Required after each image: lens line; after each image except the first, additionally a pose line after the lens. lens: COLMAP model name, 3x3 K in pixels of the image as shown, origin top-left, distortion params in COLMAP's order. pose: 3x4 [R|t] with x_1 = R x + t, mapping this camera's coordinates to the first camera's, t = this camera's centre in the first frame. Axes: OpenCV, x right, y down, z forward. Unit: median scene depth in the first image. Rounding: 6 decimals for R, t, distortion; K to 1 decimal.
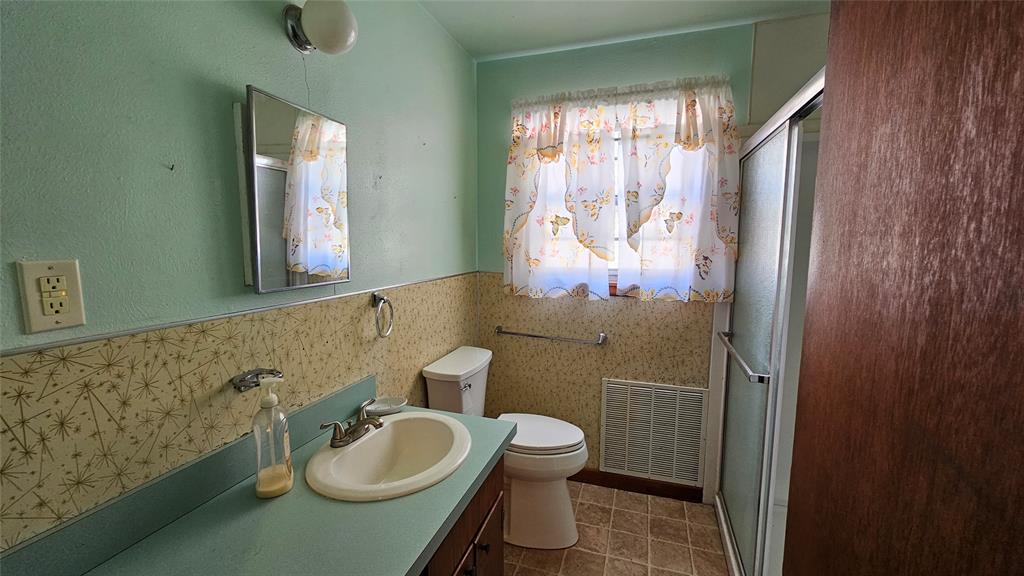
lens RADIAL K [[419.0, 0, 508.4], [0, 419.0, 288.0], [0, 0, 1]] dist [-0.002342, 0.000022]
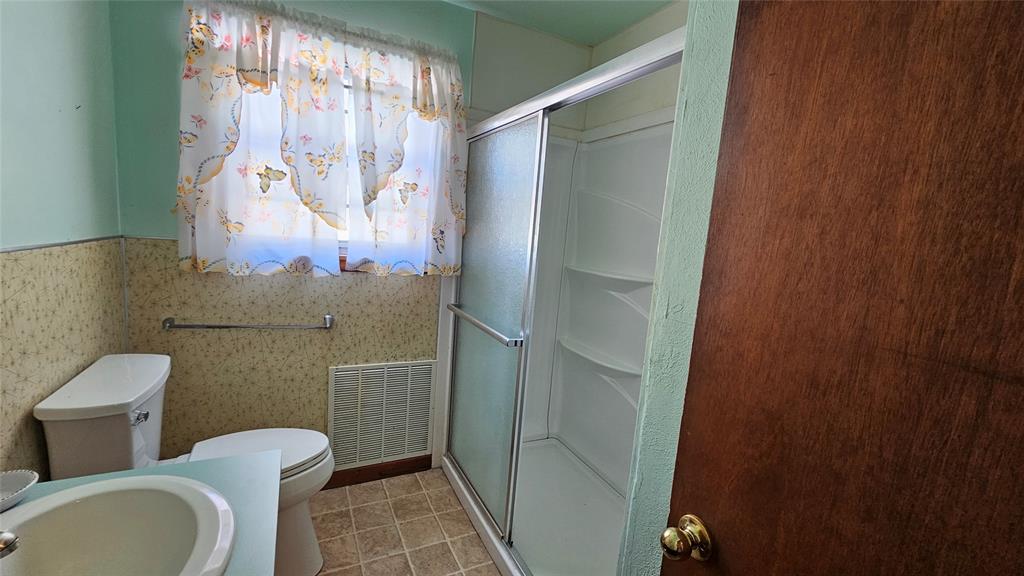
lens RADIAL K [[419.0, 0, 509.4], [0, 419.0, 288.7], [0, 0, 1]] dist [-0.002342, 0.000022]
pose [[0.713481, -0.044078, 0.699287, -0.116959], [0.003242, 0.998216, 0.059612, 0.004660], [-0.700667, -0.040265, 0.712351, 0.147052]]
